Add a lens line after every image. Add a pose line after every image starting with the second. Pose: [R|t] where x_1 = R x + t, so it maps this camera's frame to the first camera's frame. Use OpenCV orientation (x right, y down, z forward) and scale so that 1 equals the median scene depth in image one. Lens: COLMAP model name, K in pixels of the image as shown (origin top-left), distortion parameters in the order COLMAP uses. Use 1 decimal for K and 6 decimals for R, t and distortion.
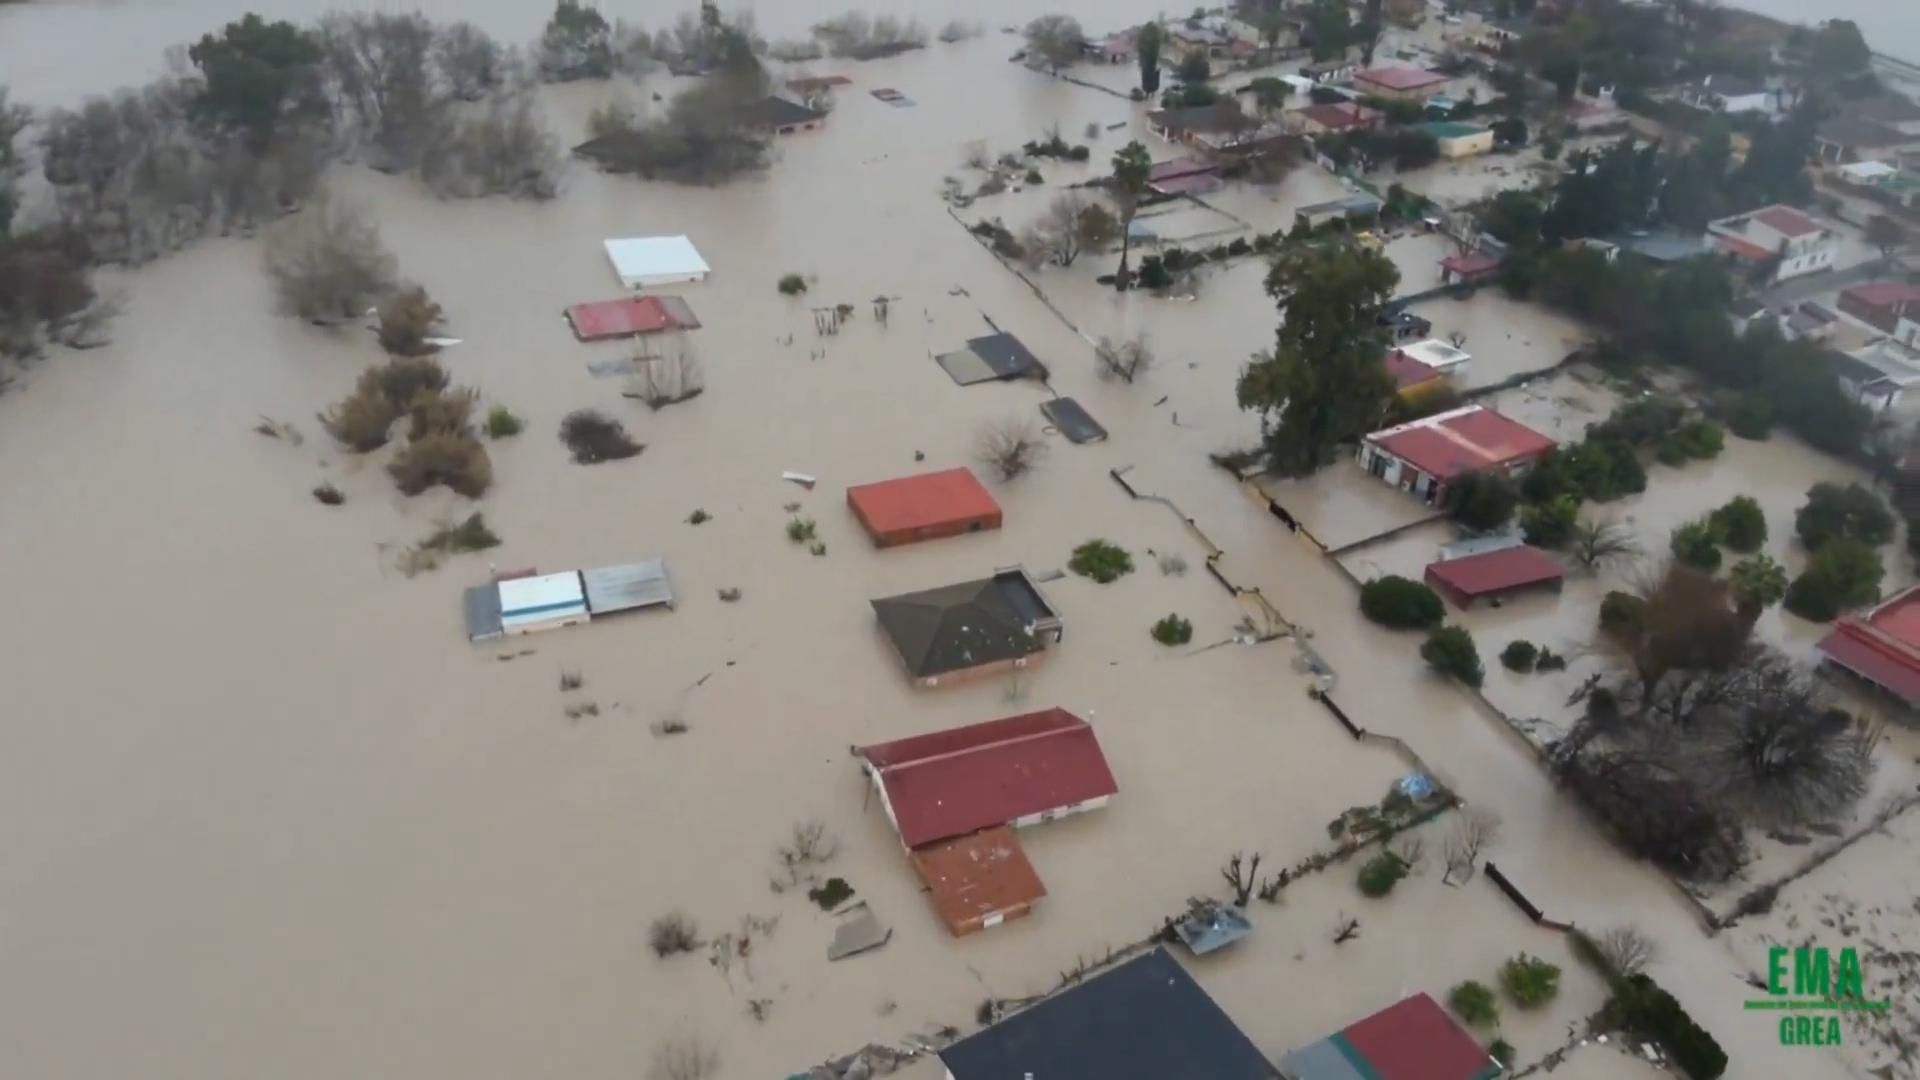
lens RADIAL K [[1446.8, 0, 938.1], [0, 1446.8, 535.5], [0, 0, 1]] dist [0.145597, -0.259143]
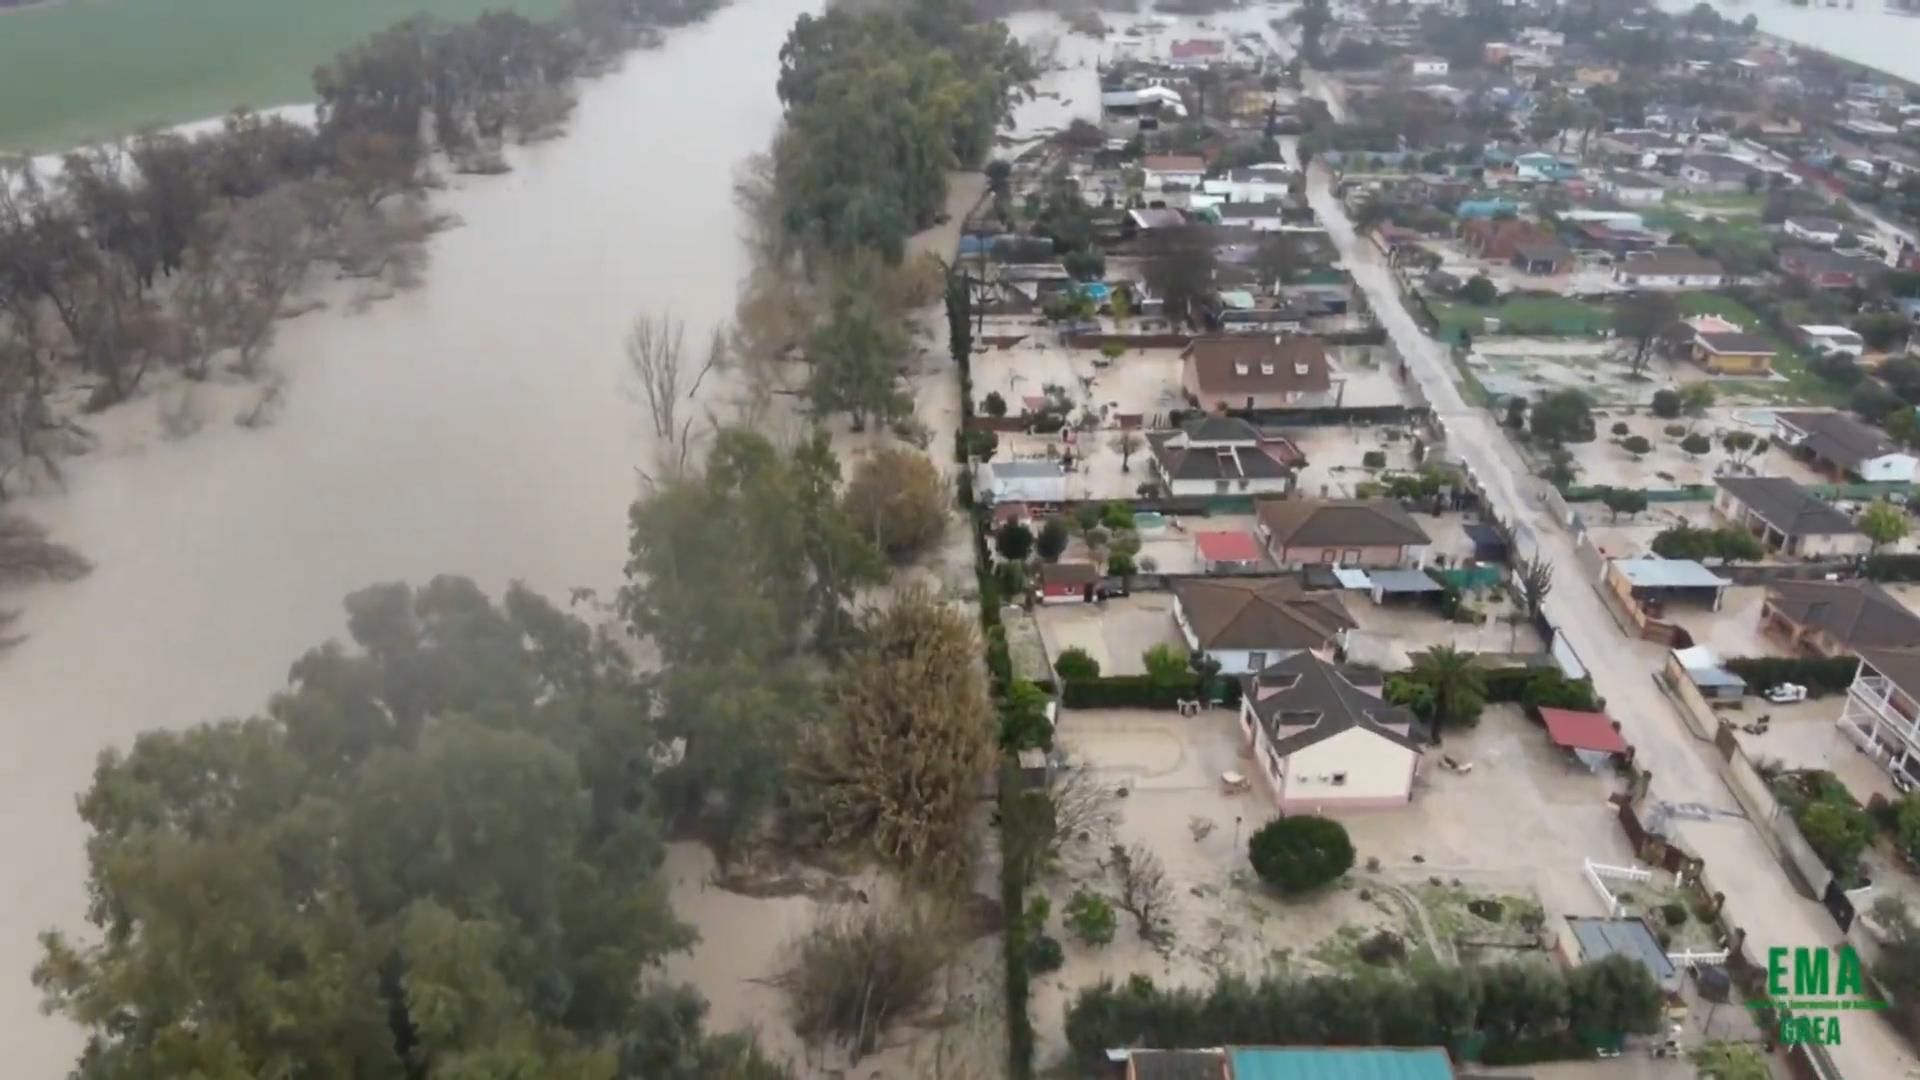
lens RADIAL K [[1446.8, 0, 938.1], [0, 1446.8, 535.5], [0, 0, 1]] dist [0.145597, -0.259143]
pose [[0.912031, 0.185842, -0.365598, 0.858677], [-0.225075, 0.972009, -0.067382, 1.429512], [0.342842, 0.143741, 0.928330, -2.316198]]
